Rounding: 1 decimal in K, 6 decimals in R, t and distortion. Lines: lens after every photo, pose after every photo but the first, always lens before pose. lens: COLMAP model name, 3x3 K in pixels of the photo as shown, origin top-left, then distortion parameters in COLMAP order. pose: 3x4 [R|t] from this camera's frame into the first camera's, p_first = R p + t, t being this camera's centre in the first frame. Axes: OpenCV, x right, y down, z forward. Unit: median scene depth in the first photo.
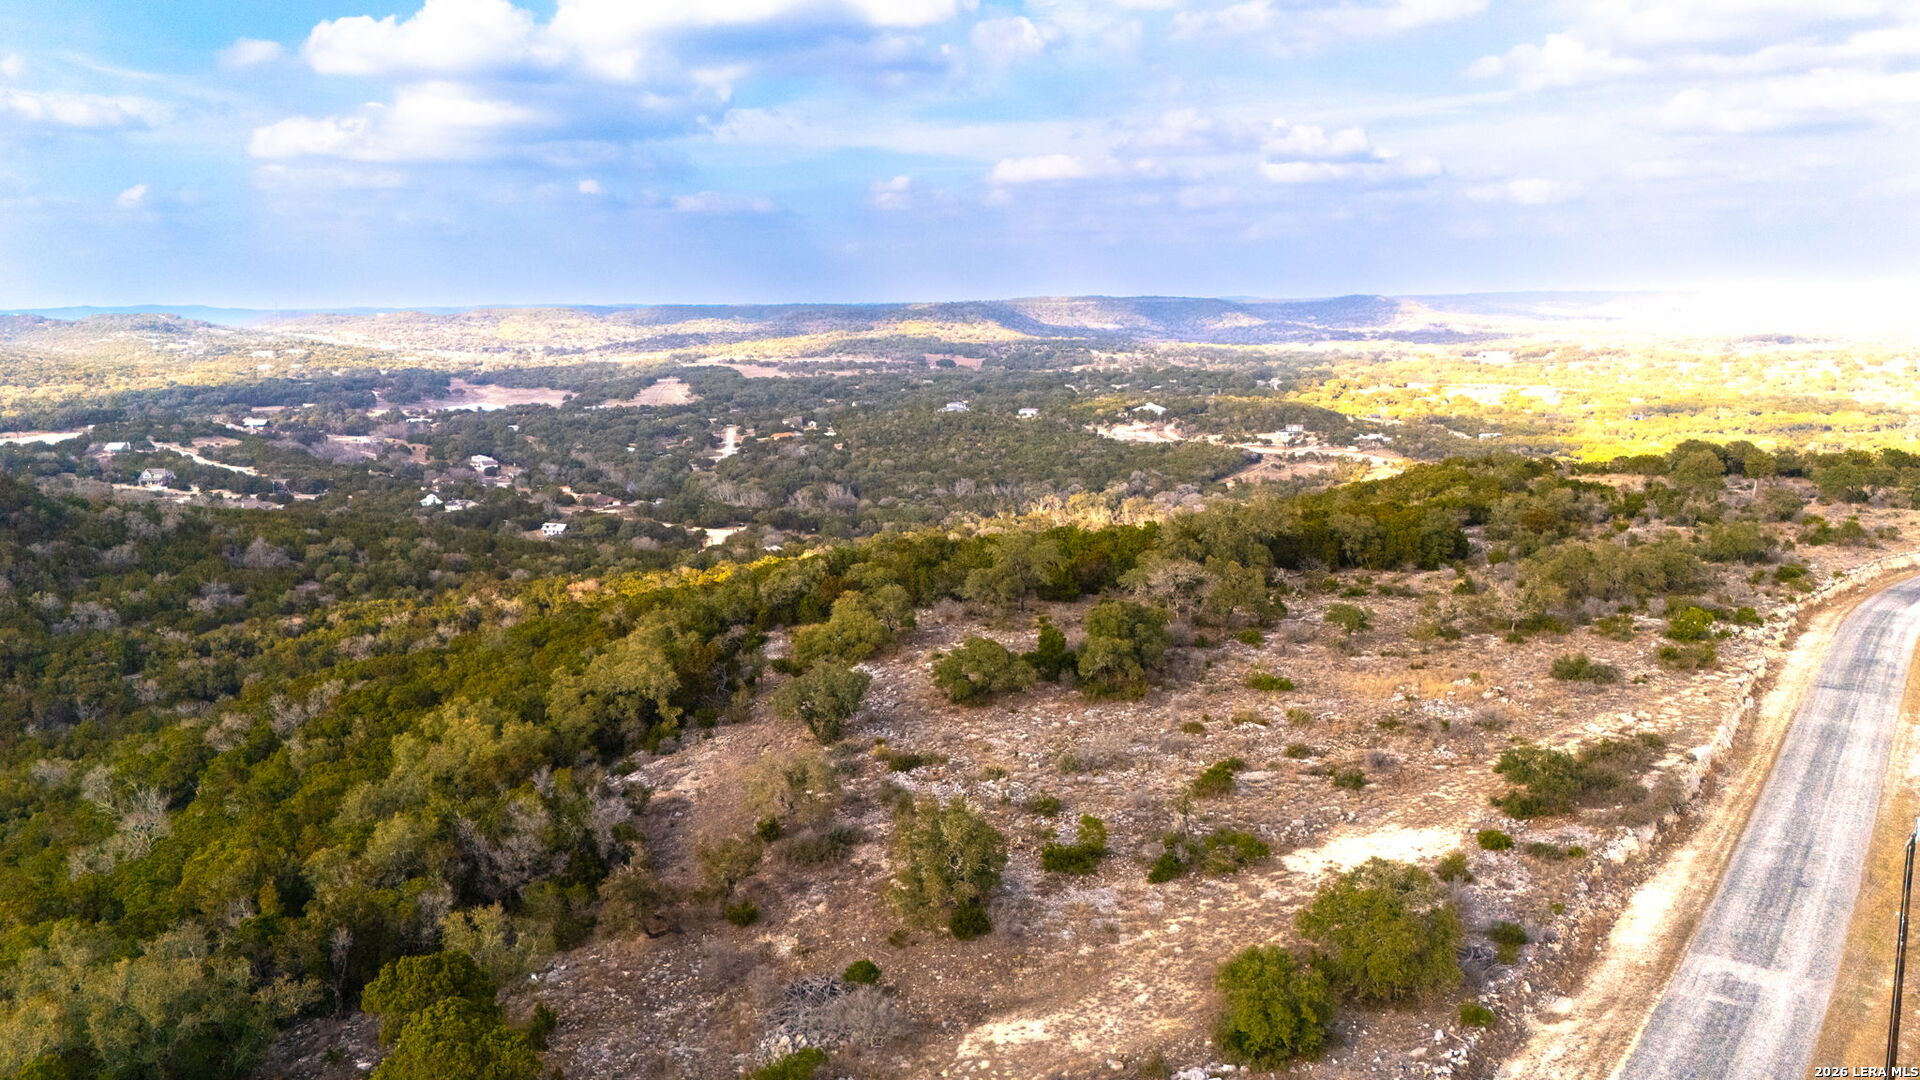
lens RADIAL K [[1462.5, 0, 952.4], [0, 1462.5, 550.3], [0, 0, 1]] dist [0.067634, -0.054891]
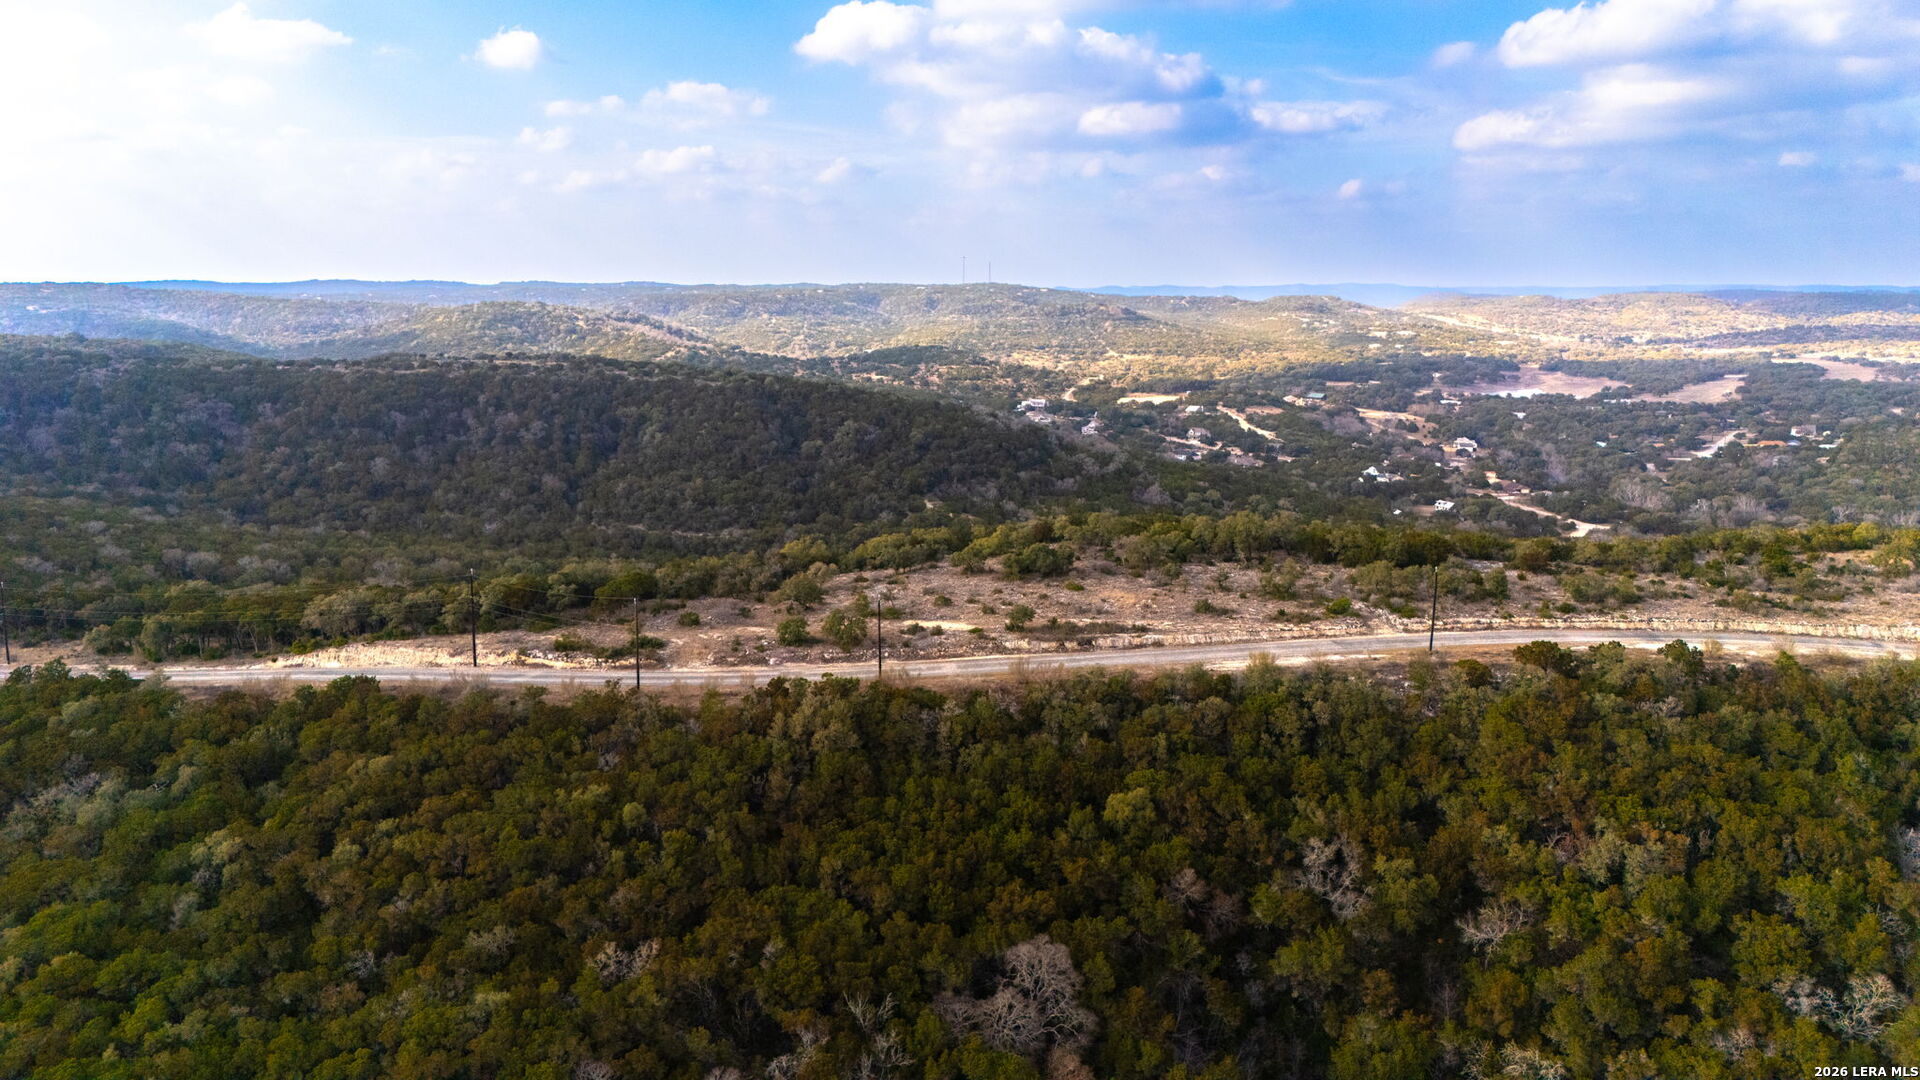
lens RADIAL K [[1419.2, 0, 953.8], [0, 1419.2, 576.1], [0, 0, 1]] dist [0.001575, -0.028647]
pose [[0.720073, 0.150557, -0.677368, 0.168404], [-0.123072, 0.988411, 0.088862, -0.008870], [0.682897, 0.019378, 0.730257, -0.069741]]
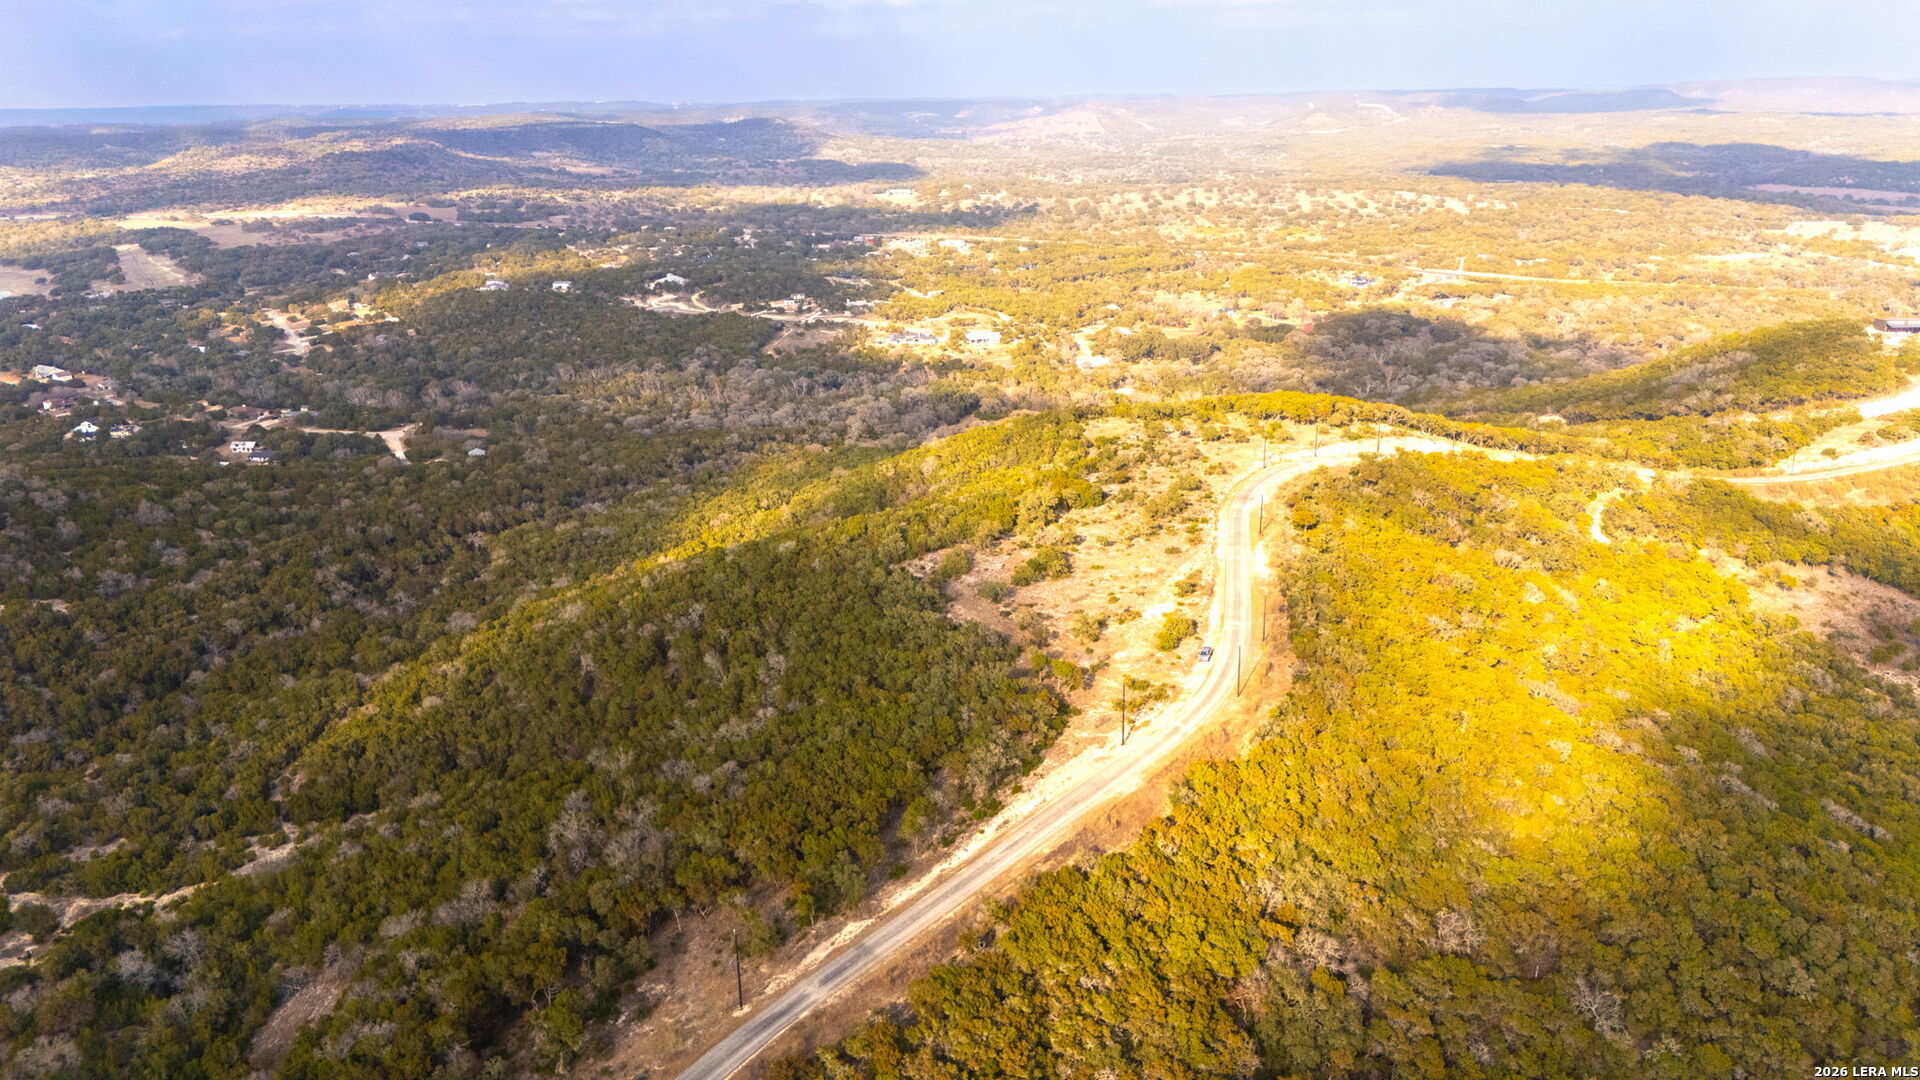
lens RADIAL K [[1388.0, 0, 964.7], [0, 1388.0, 532.3], [0, 0, 1]] dist [0.107655, -0.143841]
pose [[0.913011, -0.124675, 0.388415, -0.150975], [0.072305, 0.986535, 0.146701, -0.055803], [-0.401475, -0.105855, 0.909732, -0.207895]]
